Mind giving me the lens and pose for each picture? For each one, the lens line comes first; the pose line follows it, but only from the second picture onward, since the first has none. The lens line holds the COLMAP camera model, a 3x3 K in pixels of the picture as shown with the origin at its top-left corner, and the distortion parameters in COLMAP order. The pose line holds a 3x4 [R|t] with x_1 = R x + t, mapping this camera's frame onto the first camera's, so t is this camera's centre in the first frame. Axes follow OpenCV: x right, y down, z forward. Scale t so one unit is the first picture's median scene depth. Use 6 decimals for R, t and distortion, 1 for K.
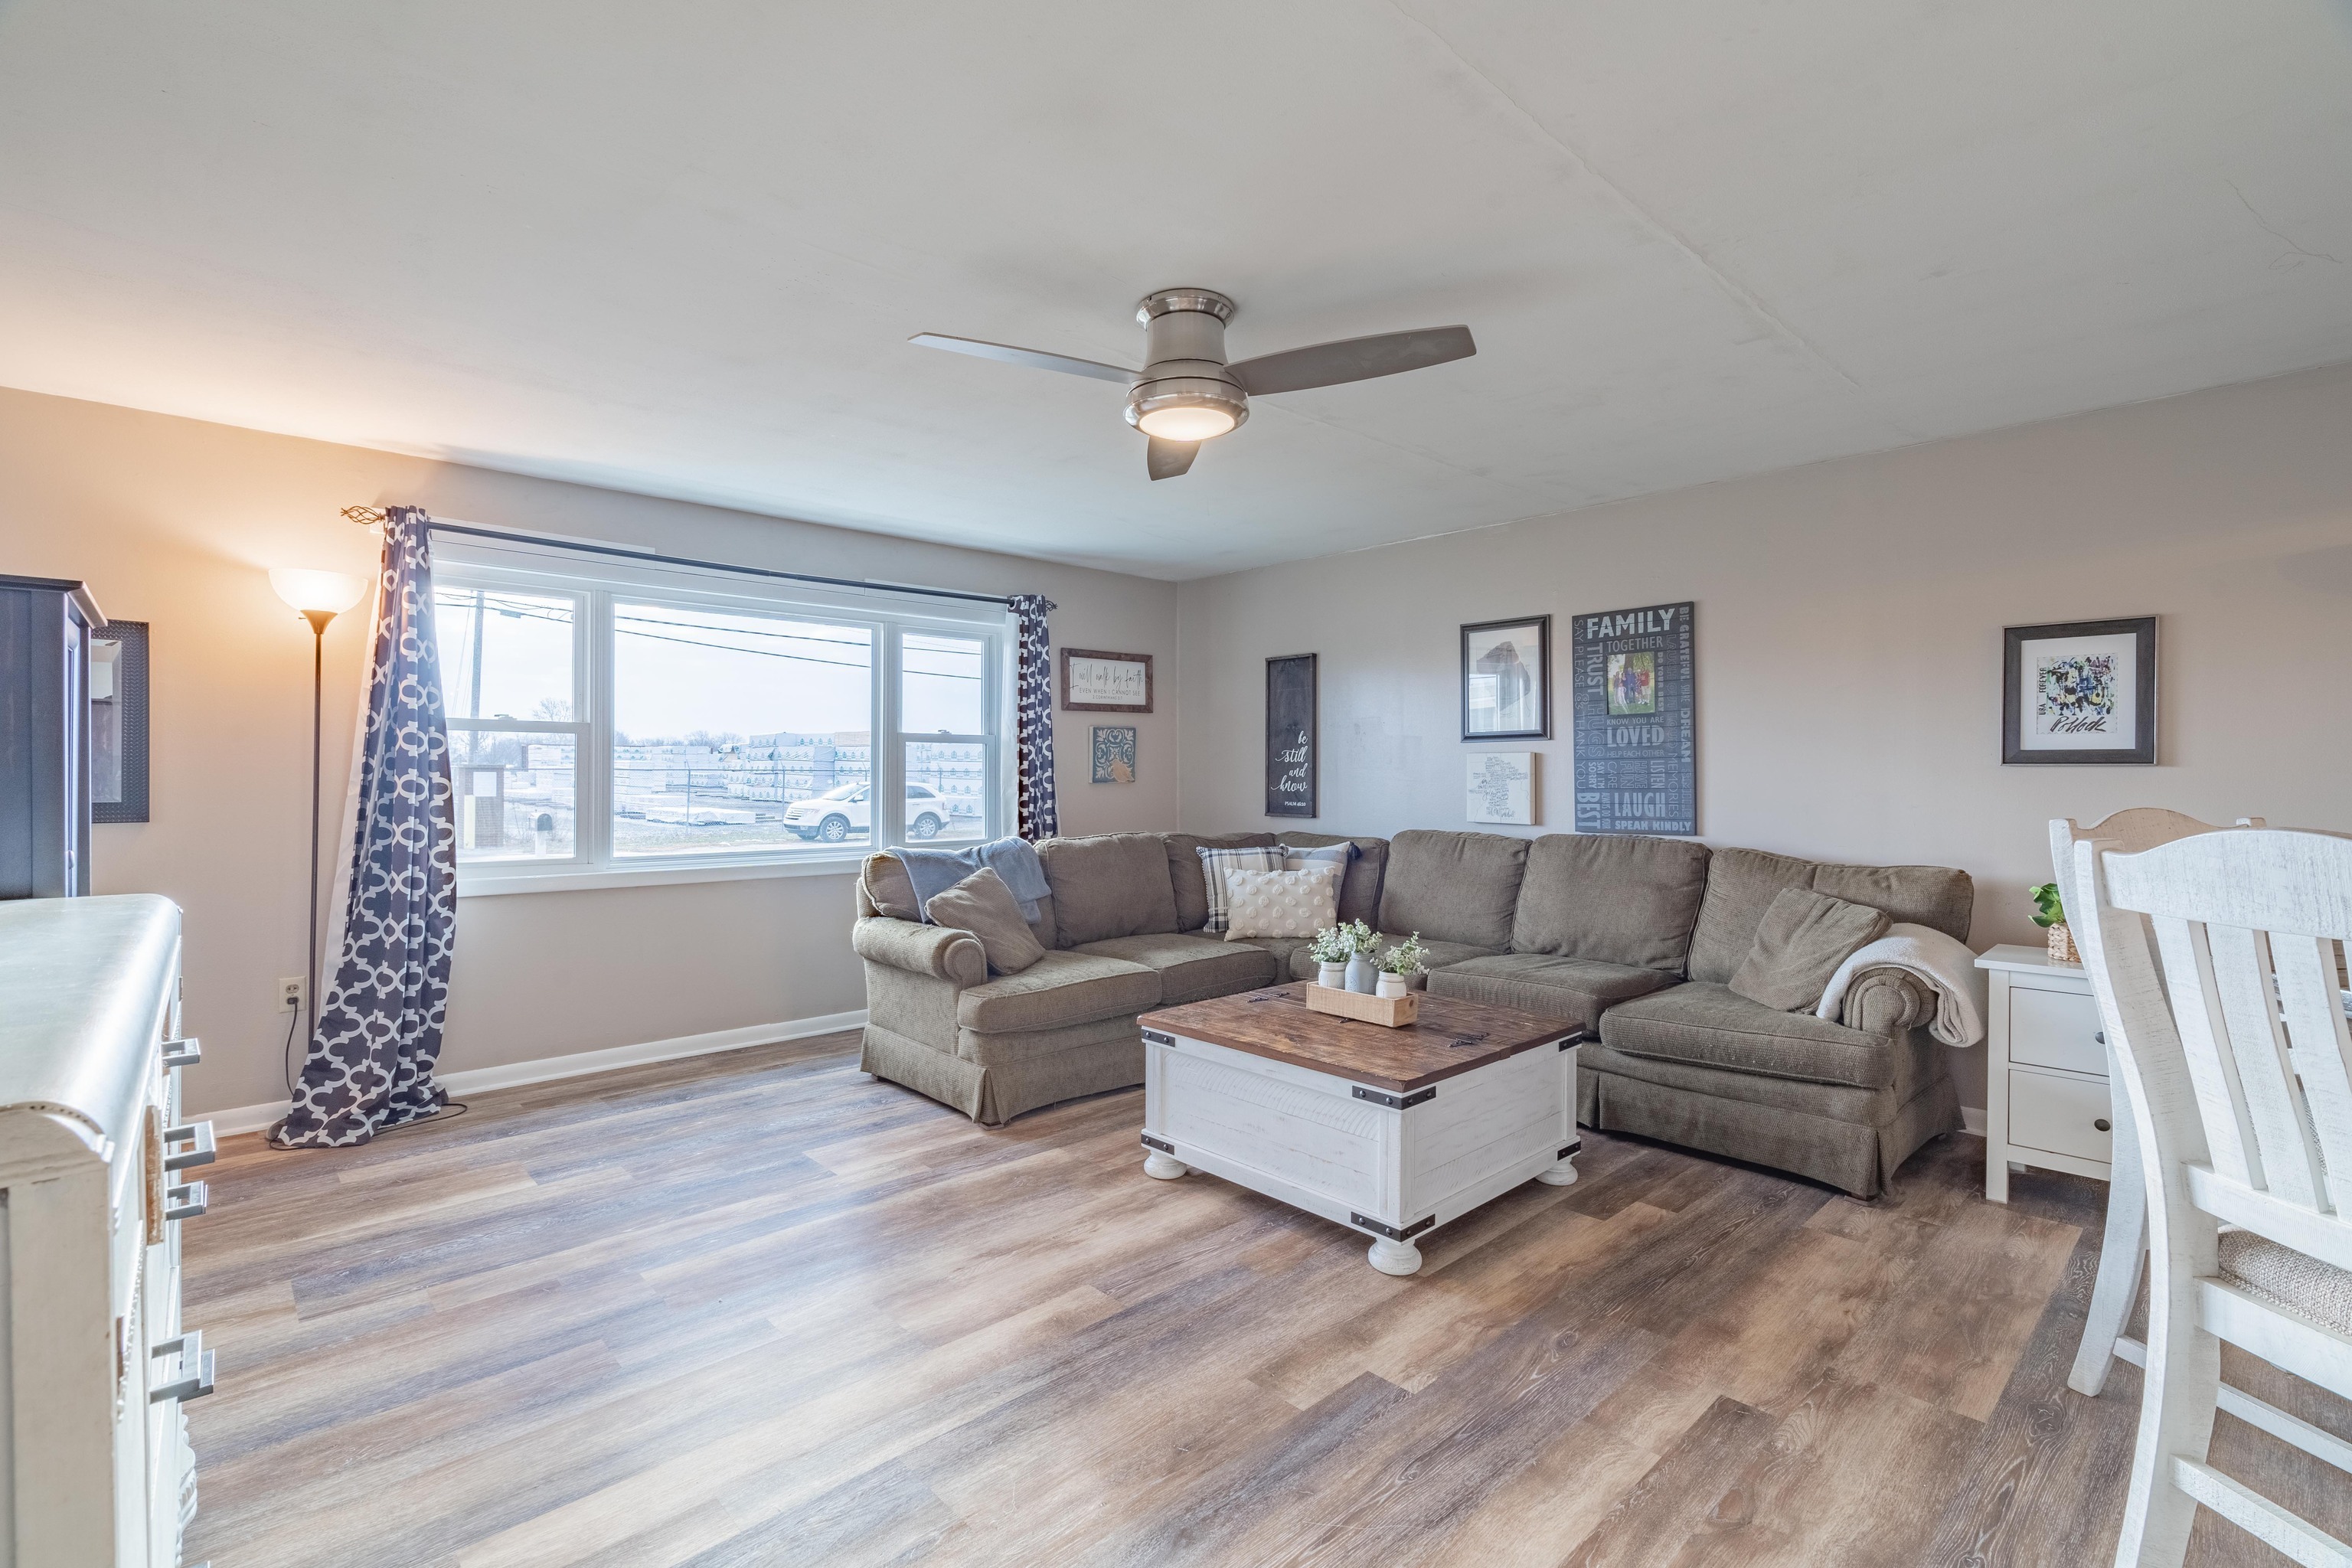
lens RADIAL K [[1047.5, 0, 1173.2], [0, 1047.5, 776.9], [0, 0, 1]] dist [-0.011650, -0.000175]
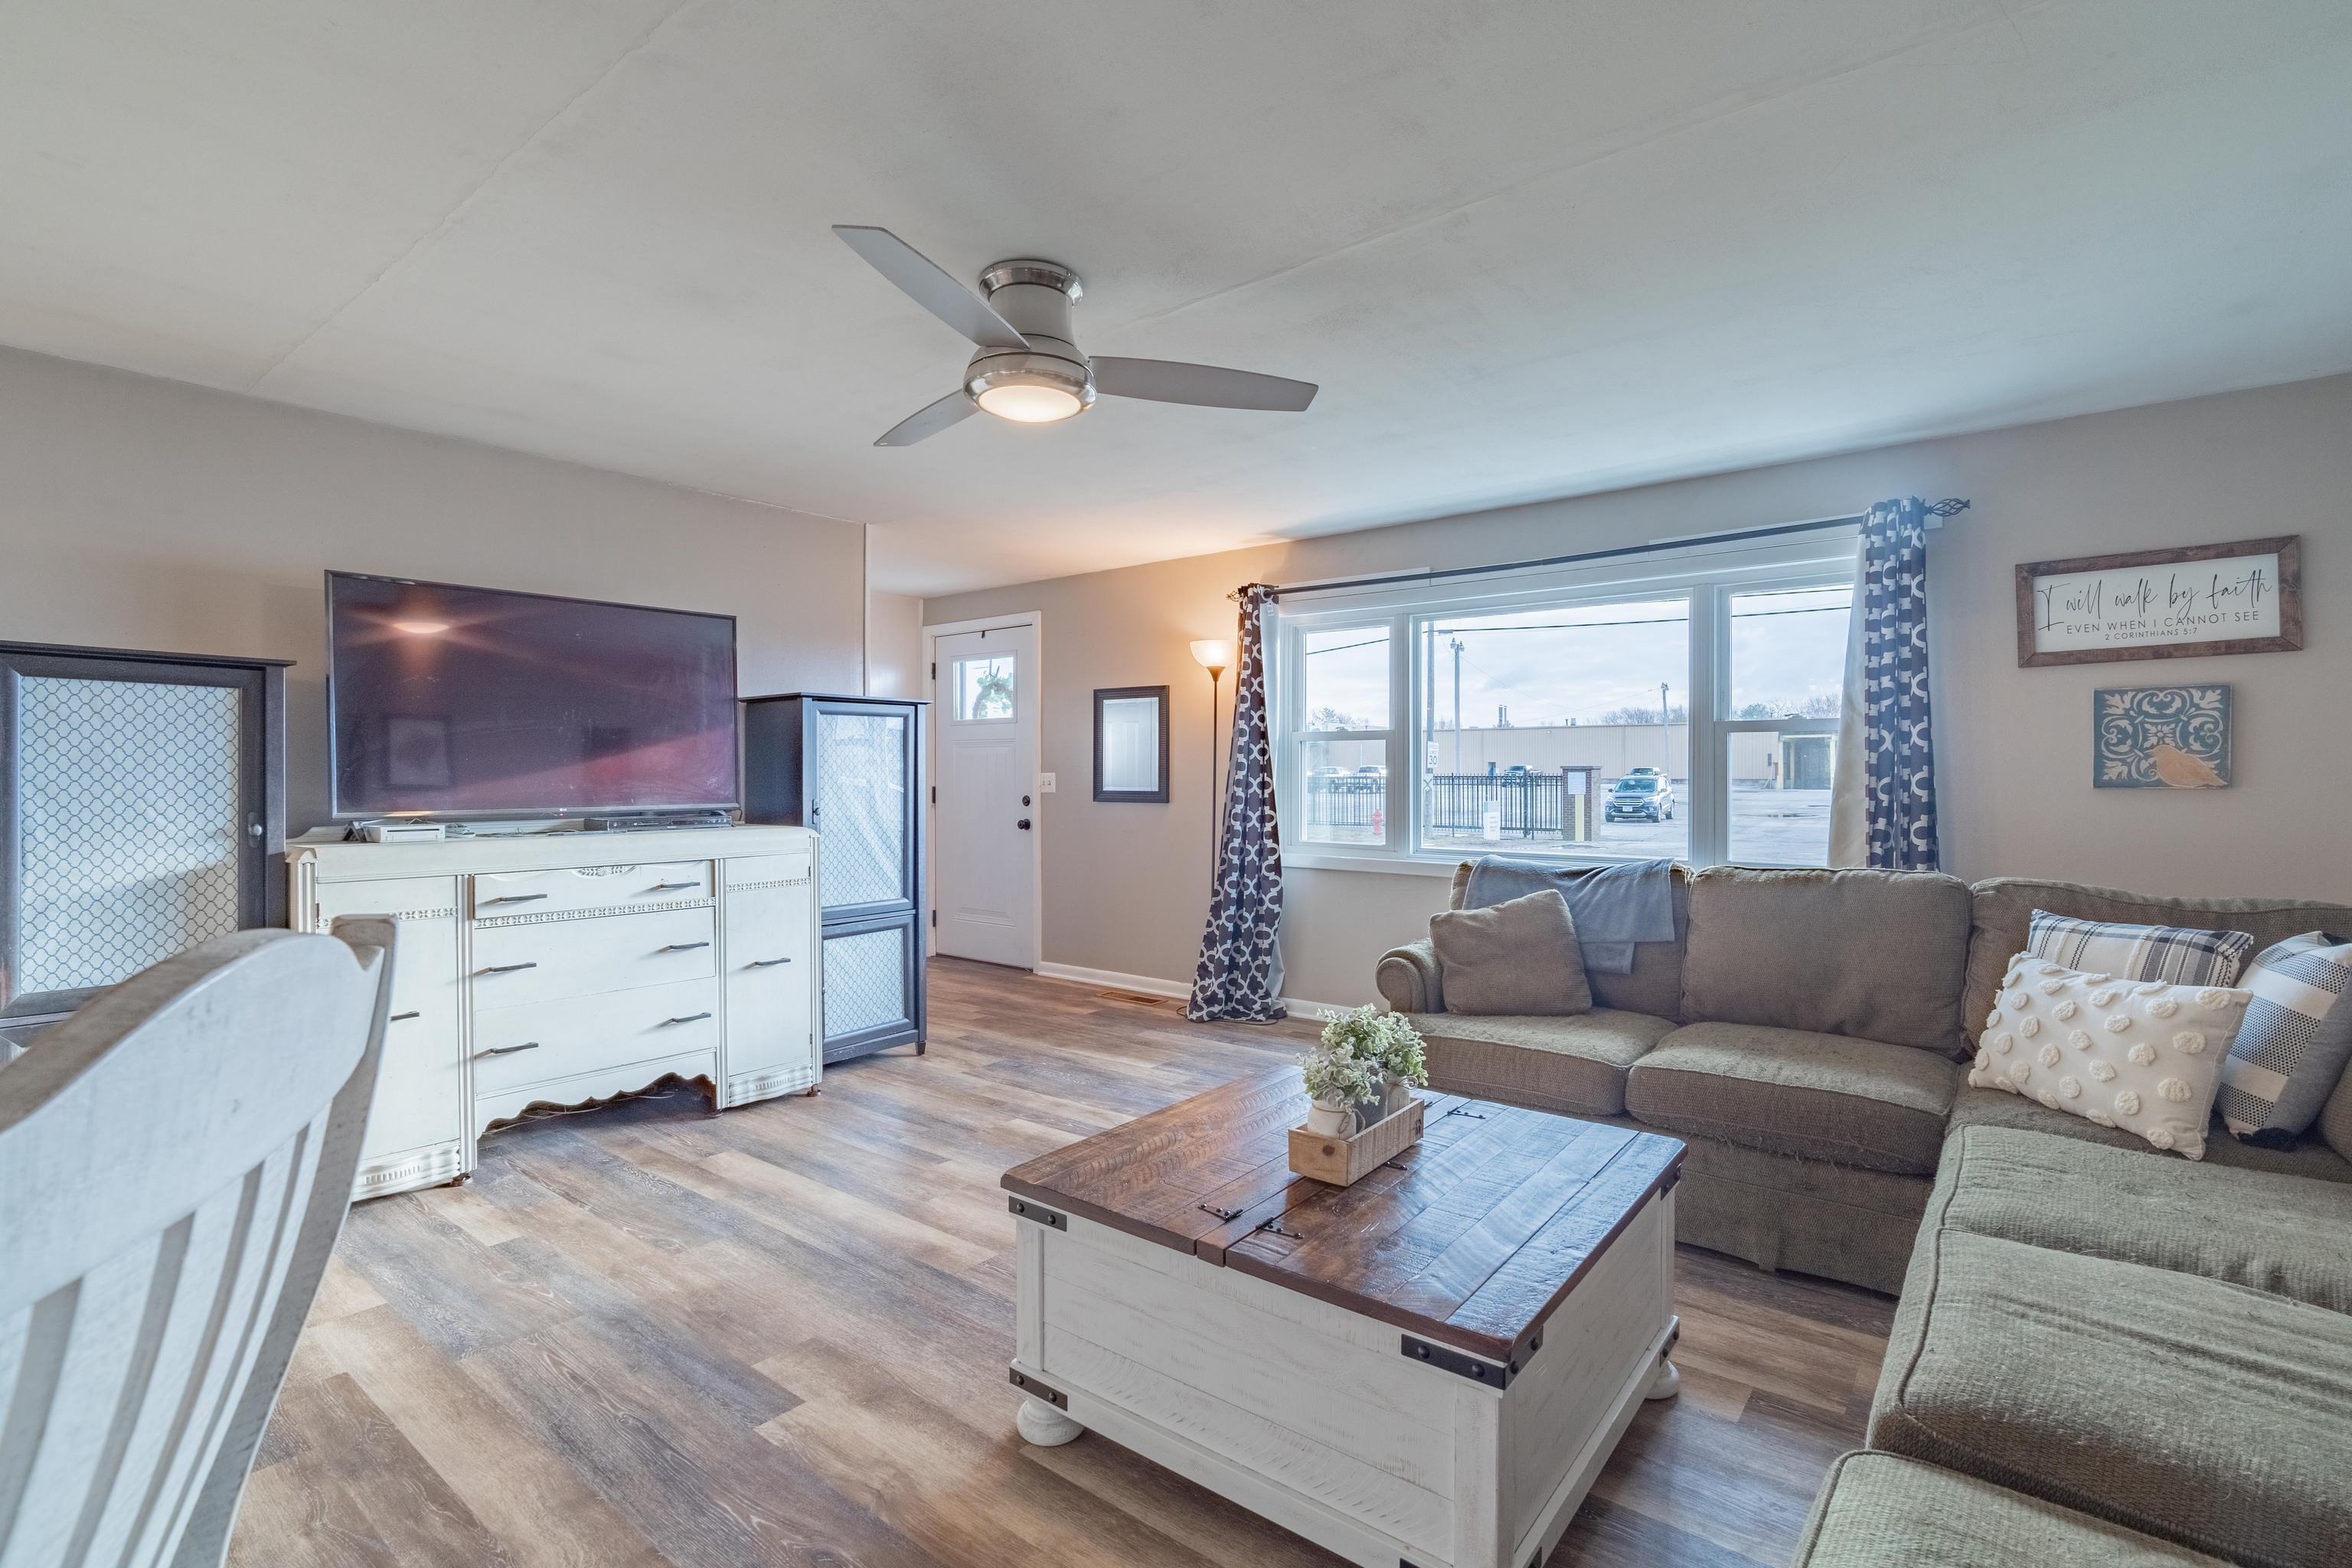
lens RADIAL K [[1079.3, 0, 1181.1], [0, 1079.3, 782.3], [0, 0, 1]] dist [-0.009479, 0.000257]
pose [[0.159047, 0.006322, -0.987251, 0.681160], [-0.001117, 0.999980, 0.006224, -0.000906], [0.987270, 0.000113, 0.159051, 0.668463]]
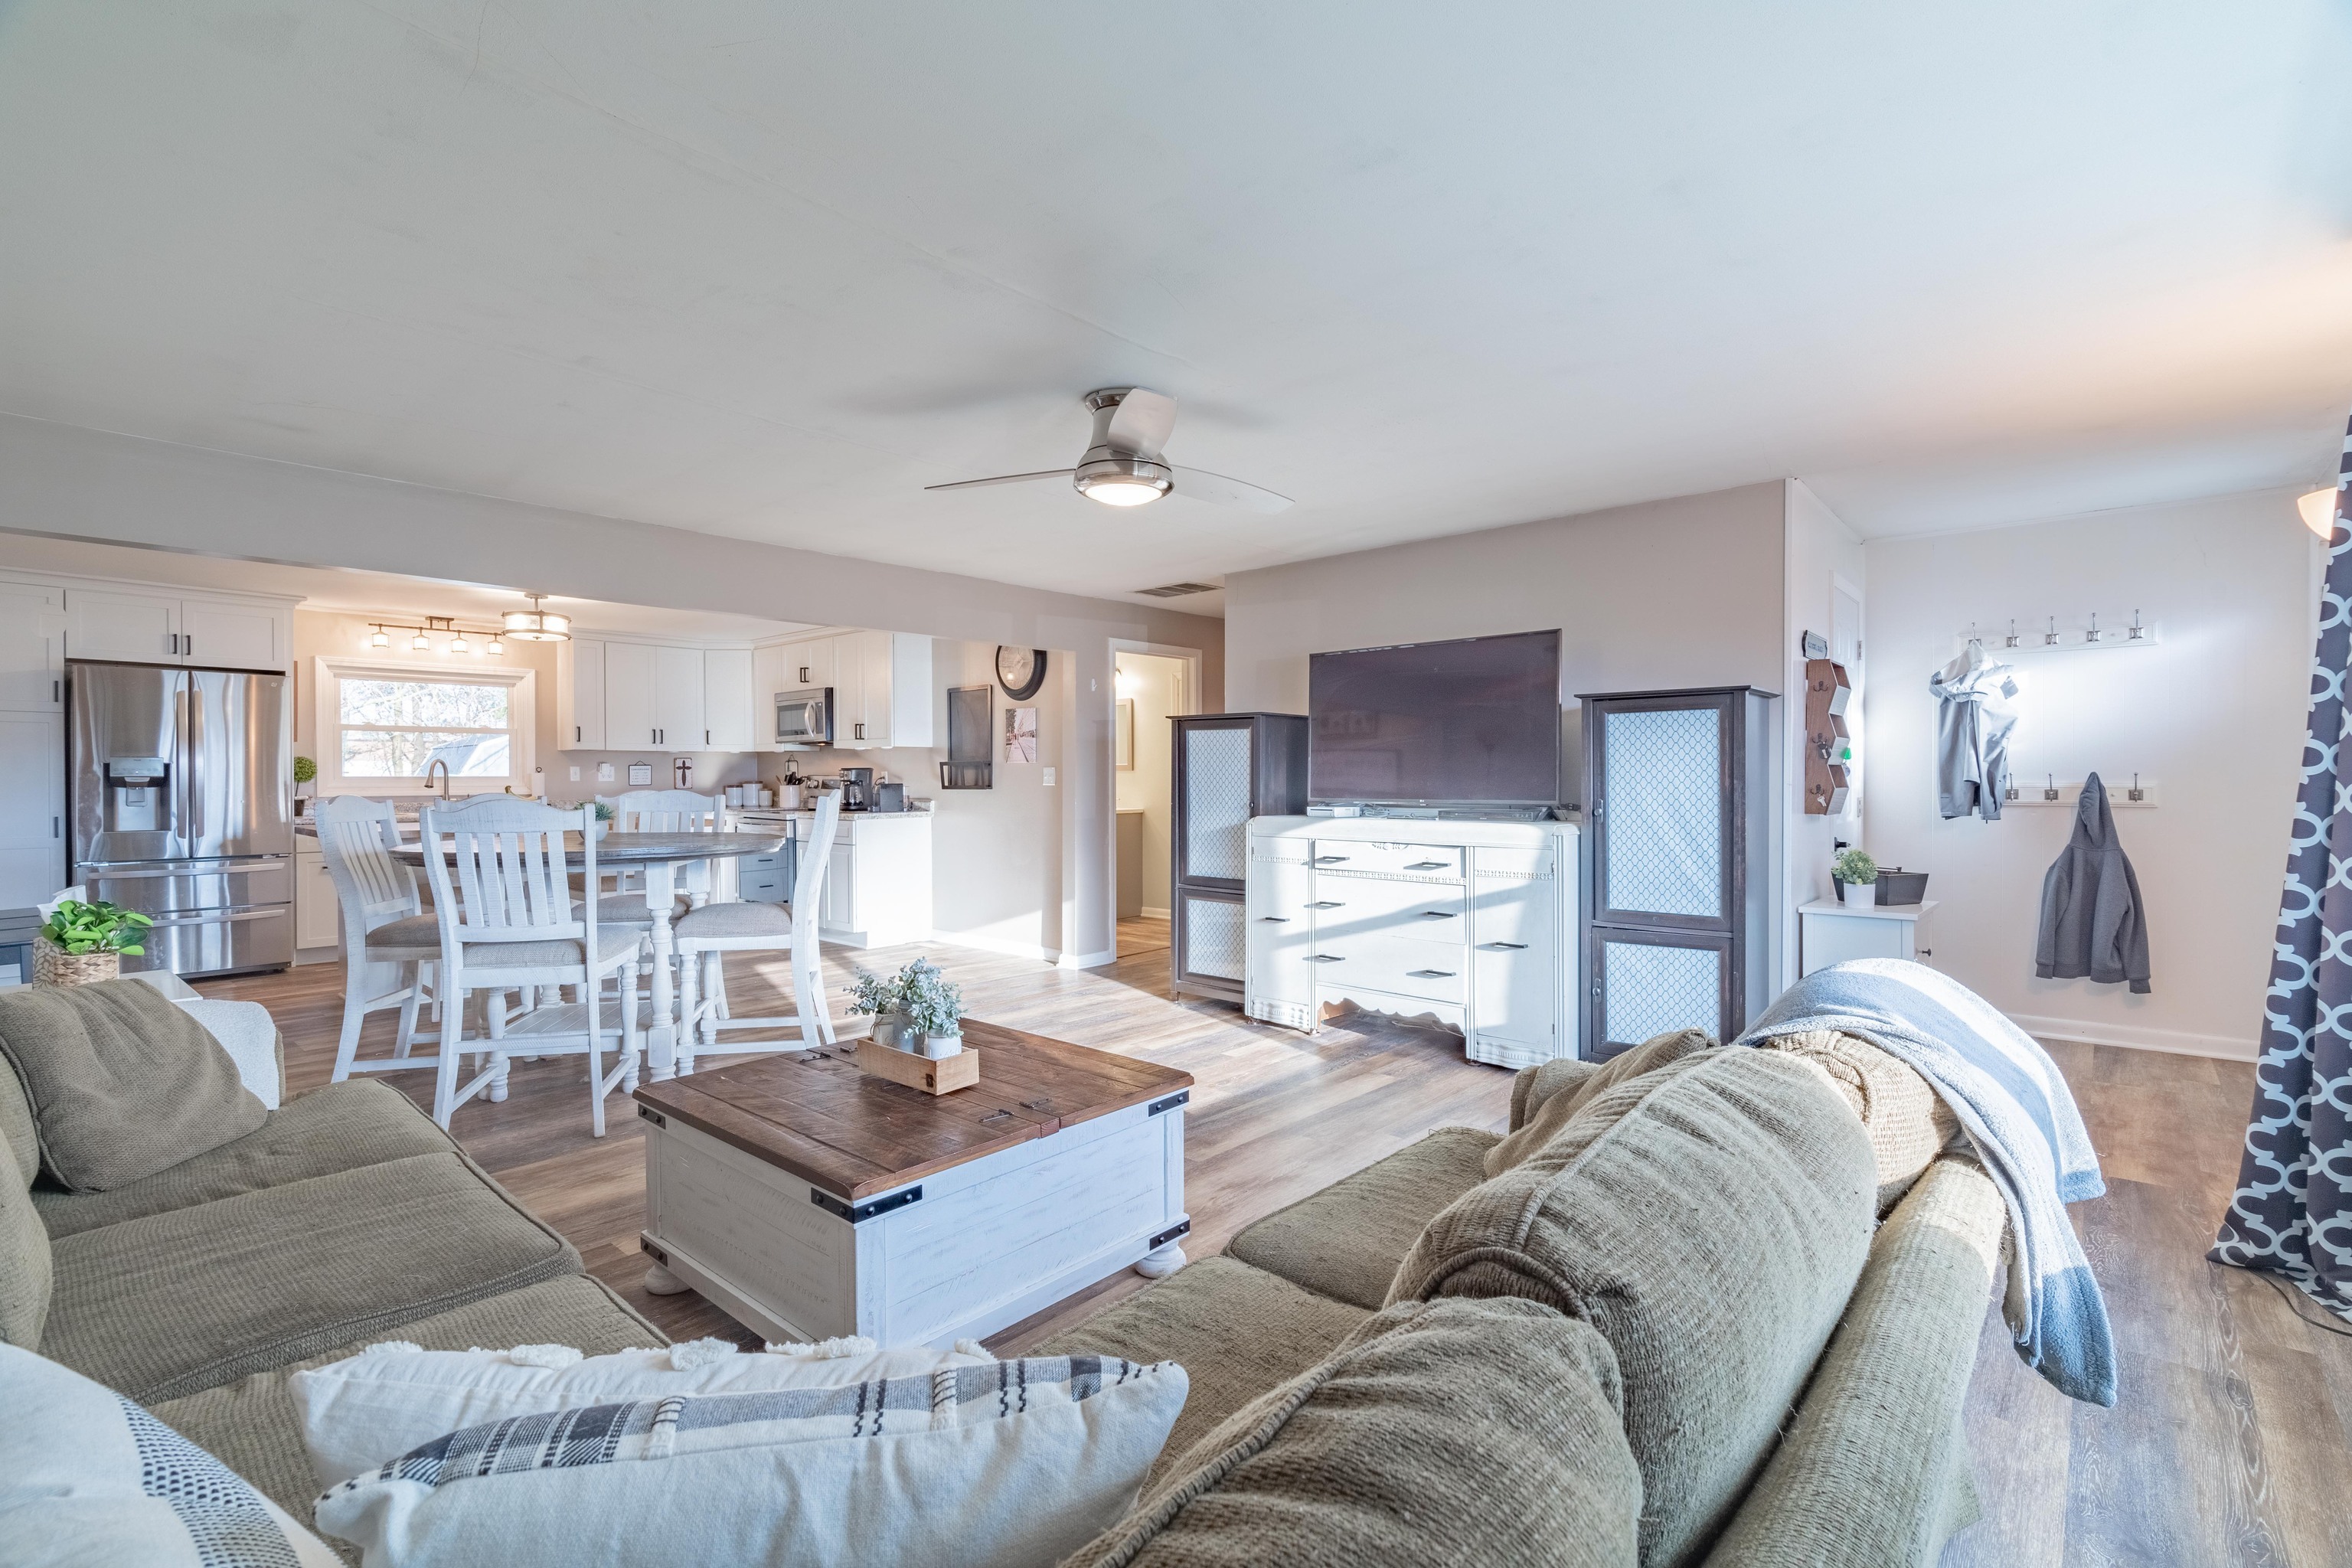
lens RADIAL K [[1079.3, 0, 1181.1], [0, 1079.3, 782.3], [0, 0, 1]] dist [-0.009479, 0.000257]
pose [[-0.994724, 0.001459, -0.102577, 0.051526], [0.000735, 0.999975, 0.007097, -0.002127], [0.102585, 0.006985, -0.994700, 1.561368]]
